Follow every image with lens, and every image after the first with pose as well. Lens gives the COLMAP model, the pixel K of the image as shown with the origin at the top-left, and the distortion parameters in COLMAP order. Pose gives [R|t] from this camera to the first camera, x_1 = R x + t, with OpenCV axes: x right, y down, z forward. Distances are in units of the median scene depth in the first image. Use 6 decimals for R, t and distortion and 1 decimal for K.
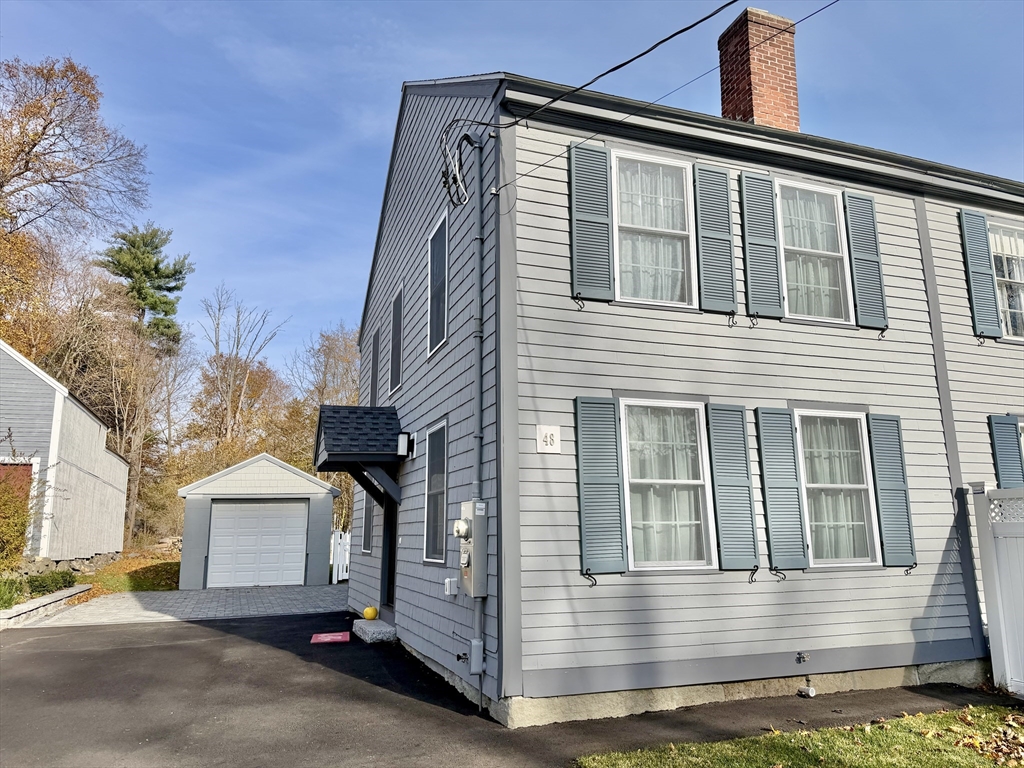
lens RADIAL K [[728.5, 0, 510.4], [0, 728.5, 386.0], [0, 0, 1]] dist [0.062604, -0.092992]
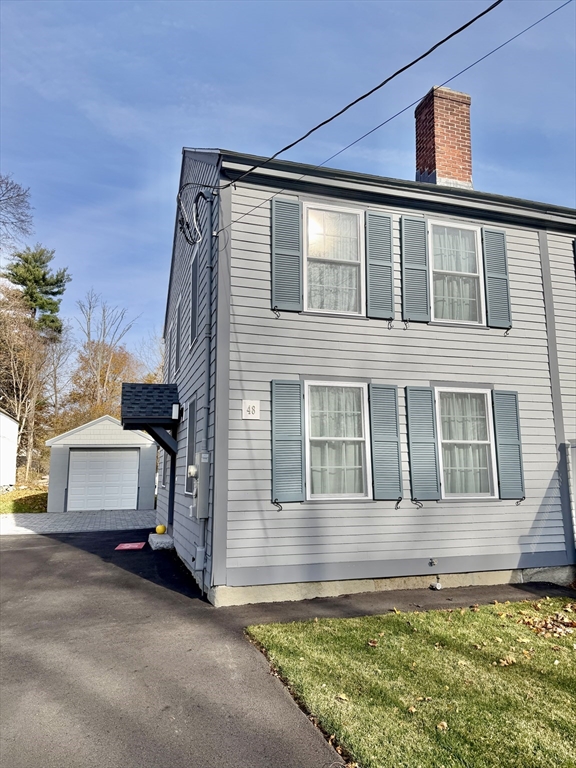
lens RADIAL K [[543.1, 0, 288.0], [0, 543.1, 384.0], [0, 0, 1]] dist [0.108097, -0.195260]
pose [[0.999075, -0.002722, -0.042926, 0.140871], [0.004360, 0.999265, 0.038095, -0.014662], [0.042790, -0.038247, 0.998352, -0.053276]]
